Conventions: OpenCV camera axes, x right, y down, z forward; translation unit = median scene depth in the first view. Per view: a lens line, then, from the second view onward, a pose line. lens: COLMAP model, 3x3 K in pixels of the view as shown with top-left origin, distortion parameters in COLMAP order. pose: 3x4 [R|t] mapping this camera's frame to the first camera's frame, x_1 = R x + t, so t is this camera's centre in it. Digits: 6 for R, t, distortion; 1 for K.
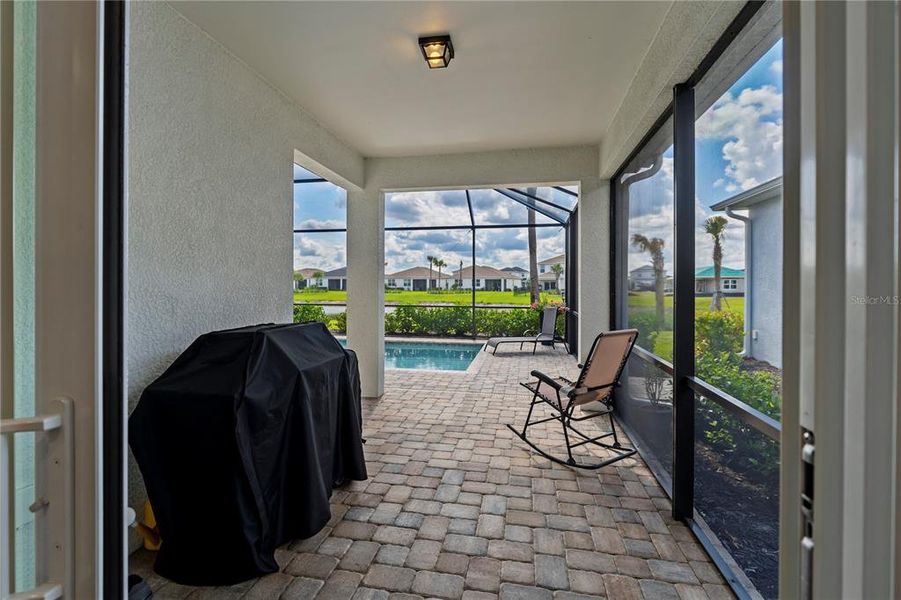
lens RADIAL K [[407.6, 0, 448.2], [0, 407.6, 288.6], [0, 0, 1]] dist [0.000193, -0.000009]
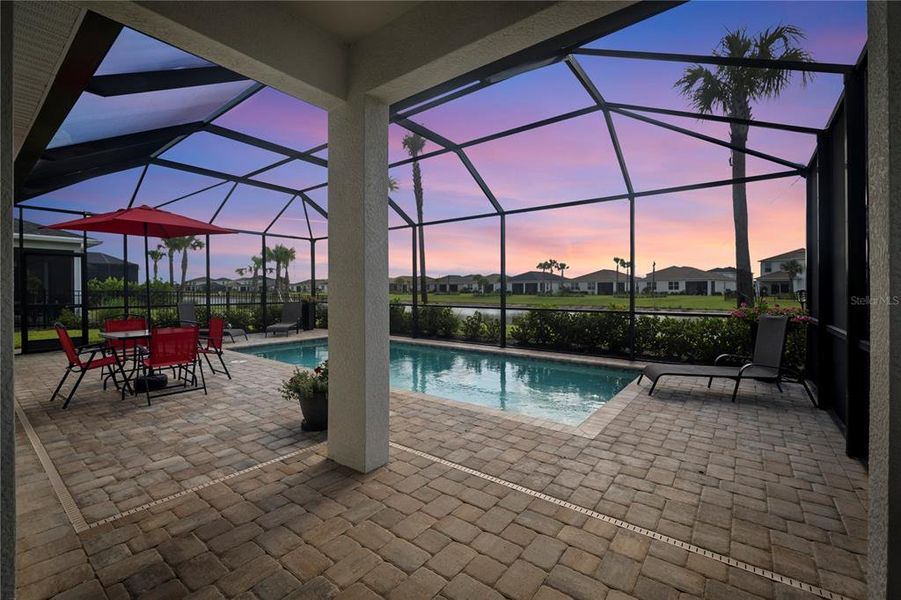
lens RADIAL K [[388.2, 0, 446.9], [0, 388.2, 290.4], [0, 0, 1]] dist [-0.008712, -0.000159]
pose [[0.892017, -0.003644, -0.451986, 0.010994], [0.000751, 0.999978, -0.006580, 0.001653], [0.452001, 0.005531, 0.892001, 0.039177]]
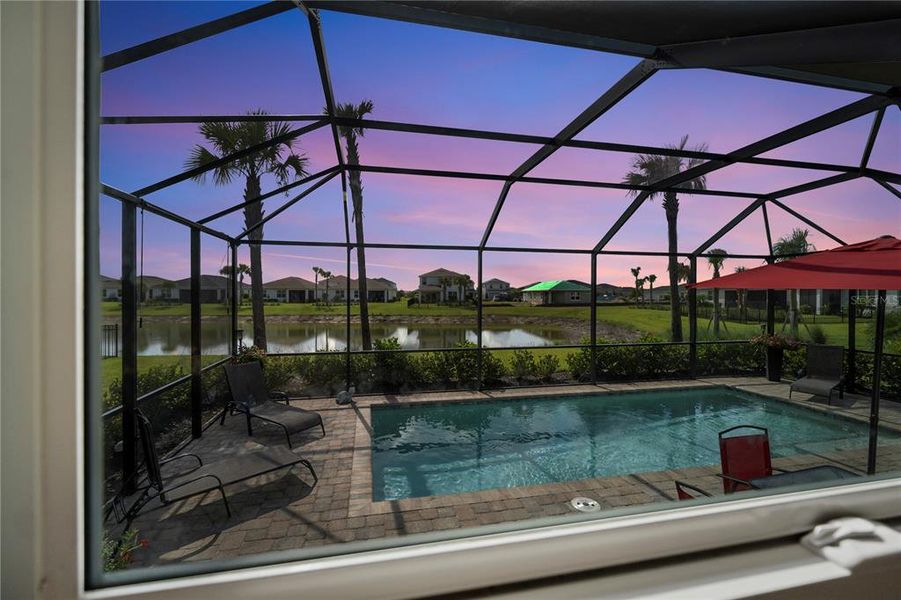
lens RADIAL K [[381.9, 0, 448.3], [0, 381.9, 295.6], [0, 0, 1]] dist [-0.000069, -0.000290]
pose [[0.925663, -0.000999, 0.378348, -0.099461], [0.002653, 0.999989, -0.003851, -0.007476], [-0.378340, 0.004569, 0.925656, 0.062860]]
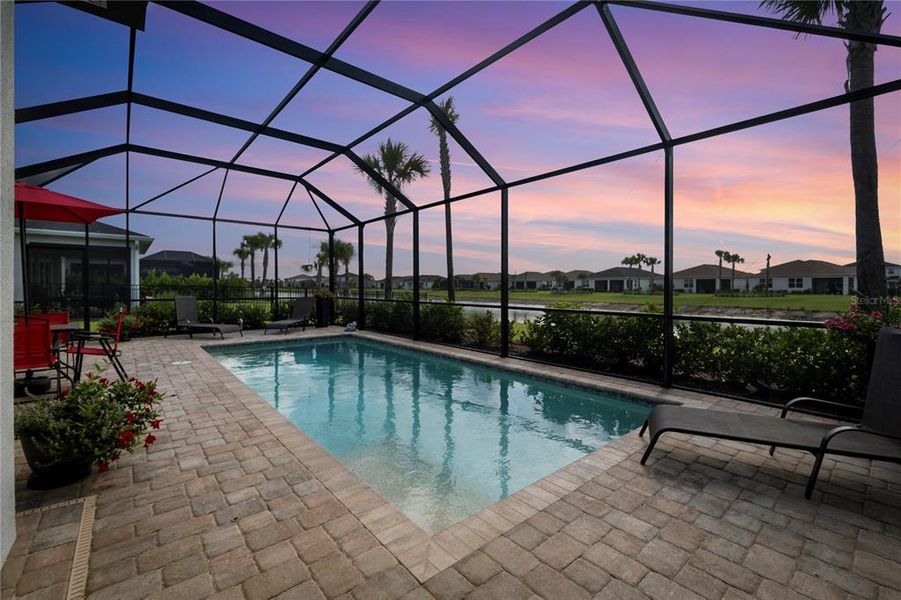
lens RADIAL K [[388.2, 0, 446.9], [0, 388.2, 290.4], [0, 0, 1]] dist [-0.008712, -0.000159]
pose [[0.777178, 0.005042, -0.629261, 0.019886], [-0.005368, 0.999985, 0.001383, 0.002183], [0.629258, 0.002303, 0.777193, 0.069370]]
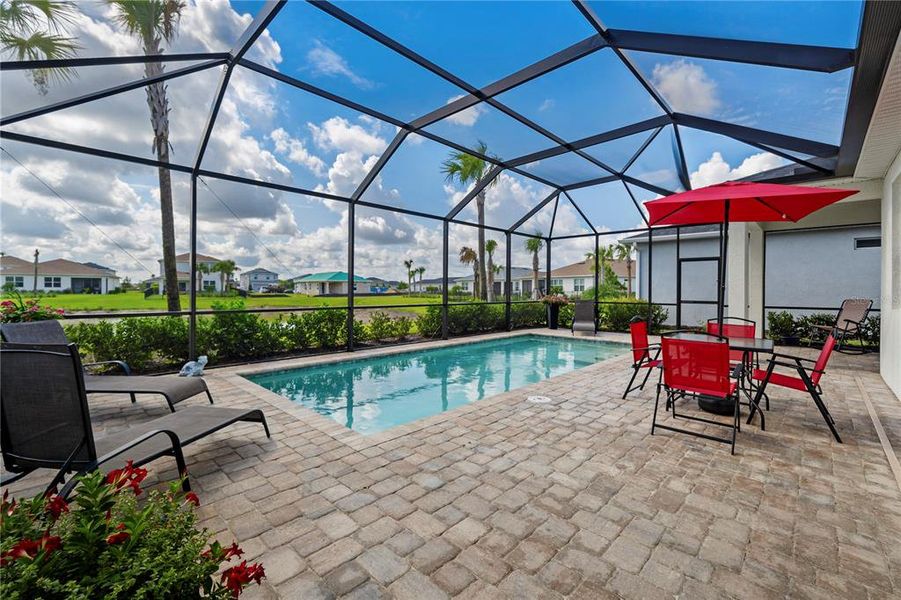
lens RADIAL K [[381.9, 0, 448.3], [0, 381.9, 295.6], [0, 0, 1]] dist [-0.000069, -0.000290]
pose [[0.557382, -0.011265, 0.830180, -0.118511], [0.001426, 0.999919, 0.012610, 0.001701], [-0.830255, -0.005845, 0.557353, 0.079028]]
